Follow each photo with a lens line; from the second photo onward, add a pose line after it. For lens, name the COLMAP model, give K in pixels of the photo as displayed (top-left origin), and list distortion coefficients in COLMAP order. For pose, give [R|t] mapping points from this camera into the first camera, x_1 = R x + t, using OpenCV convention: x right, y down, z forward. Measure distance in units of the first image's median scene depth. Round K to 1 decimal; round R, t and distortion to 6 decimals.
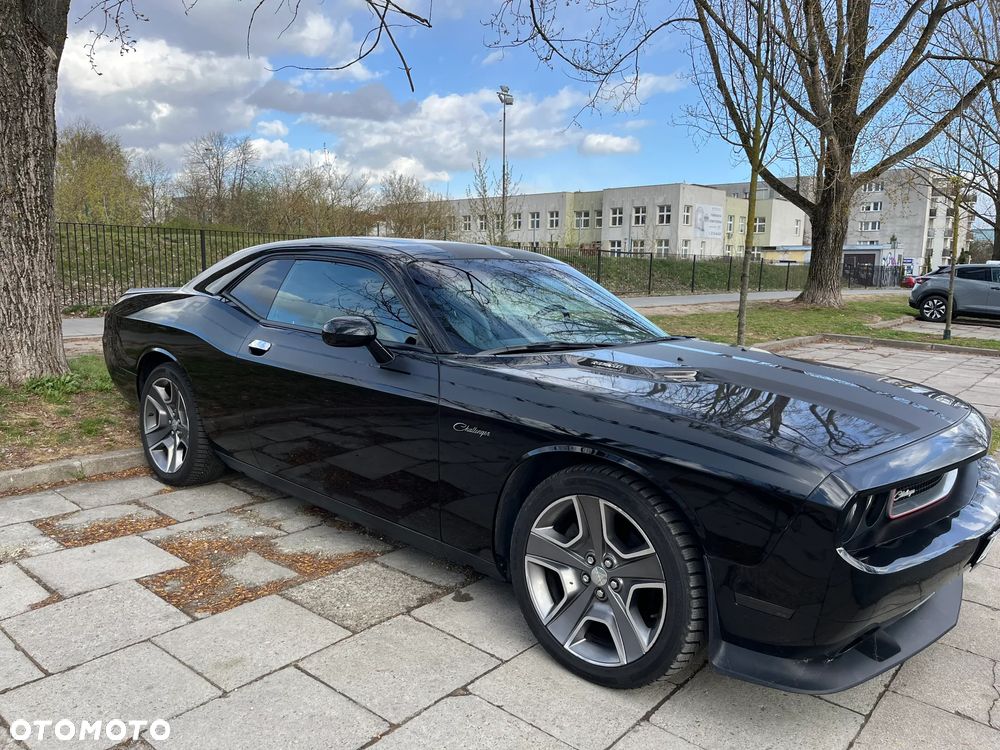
lens RADIAL K [[756.9, 0, 504.4], [0, 756.9, 381.9], [0, 0, 1]] dist [0.063755, -0.082530]
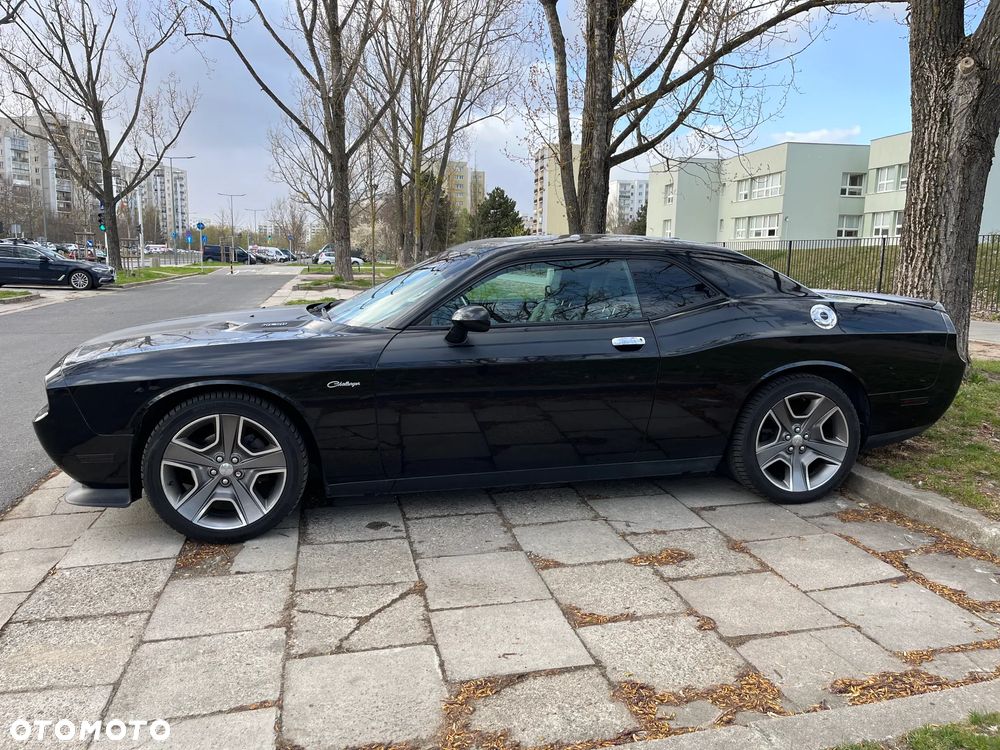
lens RADIAL K [[756.9, 0, 499.9], [0, 756.9, 370.8], [0, 0, 1]] dist [0.063755, -0.082530]
pose [[-0.606104, 0.088676, -0.790427, 0.937748], [-0.150518, 0.963022, 0.223457, -0.261394], [0.781014, 0.254412, -0.570344, 1.825532]]
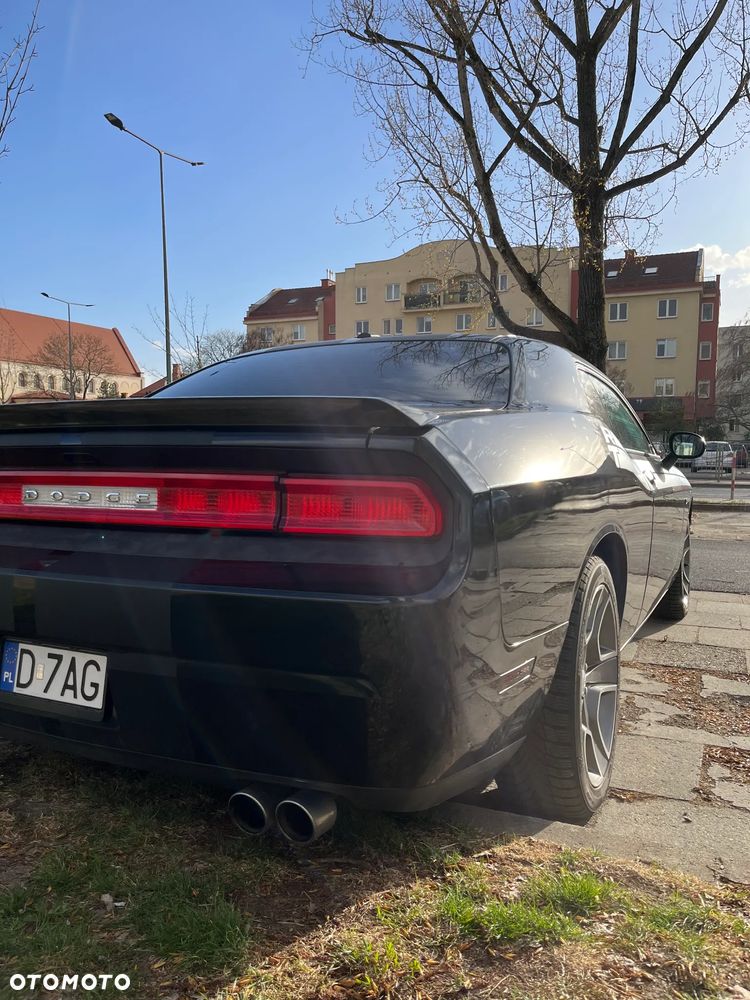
lens RADIAL K [[756.9, 0, 376.6], [0, 756.9, 511.9], [0, 0, 1]] dist [0.063755, -0.082530]
pose [[-0.255775, -0.103147, 0.961218, -1.025468], [0.136798, 0.980425, 0.141610, -0.163812], [-0.957009, 0.167713, -0.236658, 1.465139]]
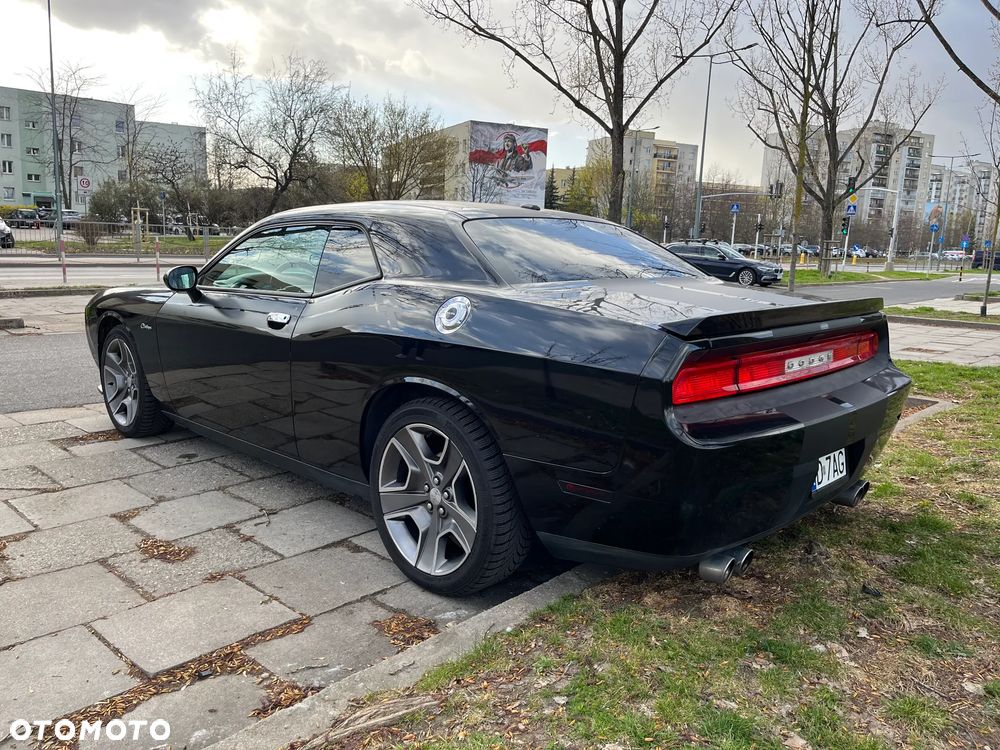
lens RADIAL K [[756.9, 0, 507.1], [0, 756.9, 372.8], [0, 0, 1]] dist [0.063755, -0.082530]
pose [[-0.996782, -0.068952, 0.040881, -0.299091], [-0.052143, 0.945081, 0.322650, -0.338729], [-0.060883, 0.319480, -0.945635, 2.219197]]
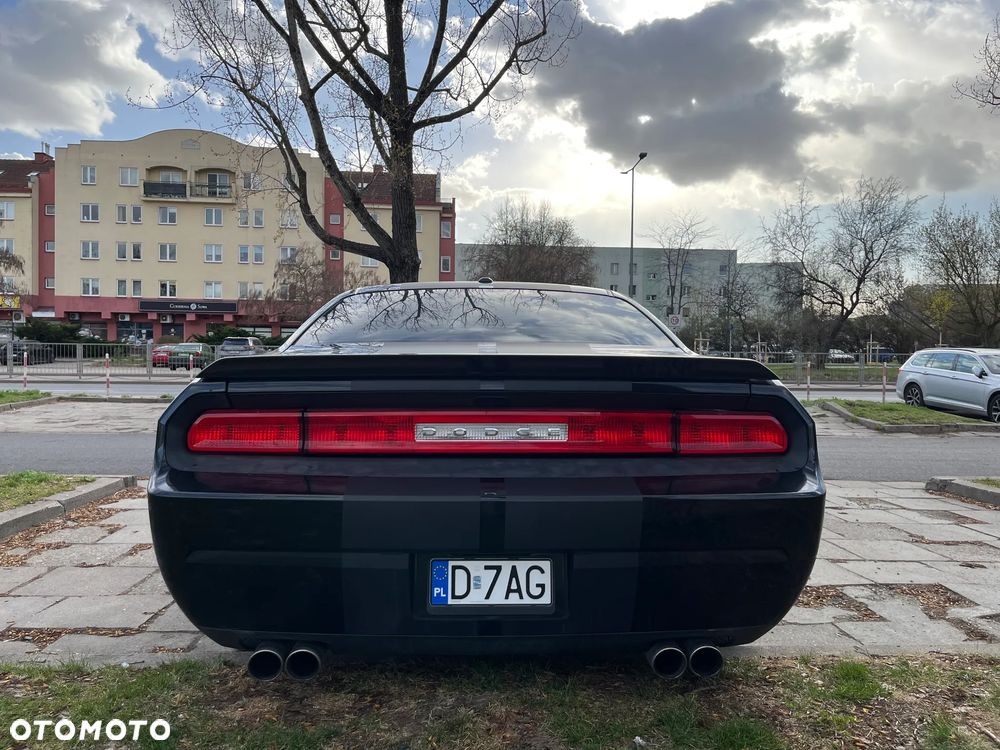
lens RADIAL K [[756.9, 0, 498.0], [0, 756.9, 374.2], [0, 0, 1]] dist [0.063755, -0.082530]
pose [[-0.681866, -0.052274, 0.729606, -0.944863], [0.082721, 0.985534, 0.147918, -0.252173], [-0.726784, 0.161214, -0.667679, 1.868220]]
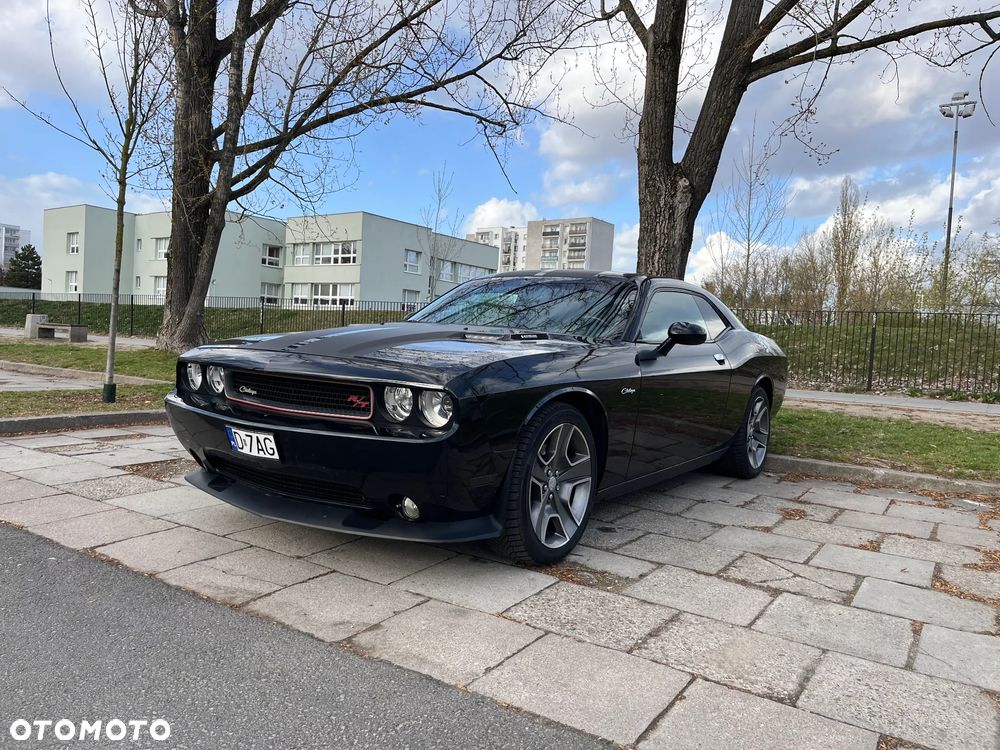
lens RADIAL K [[756.9, 0, 501.6], [0, 756.9, 379.4], [0, 0, 1]] dist [0.063755, -0.082530]
pose [[0.122582, 0.033077, -0.991907, 1.286158], [-0.207465, 0.978217, 0.006981, 0.012019], [0.970532, 0.204931, 0.126774, 0.832542]]
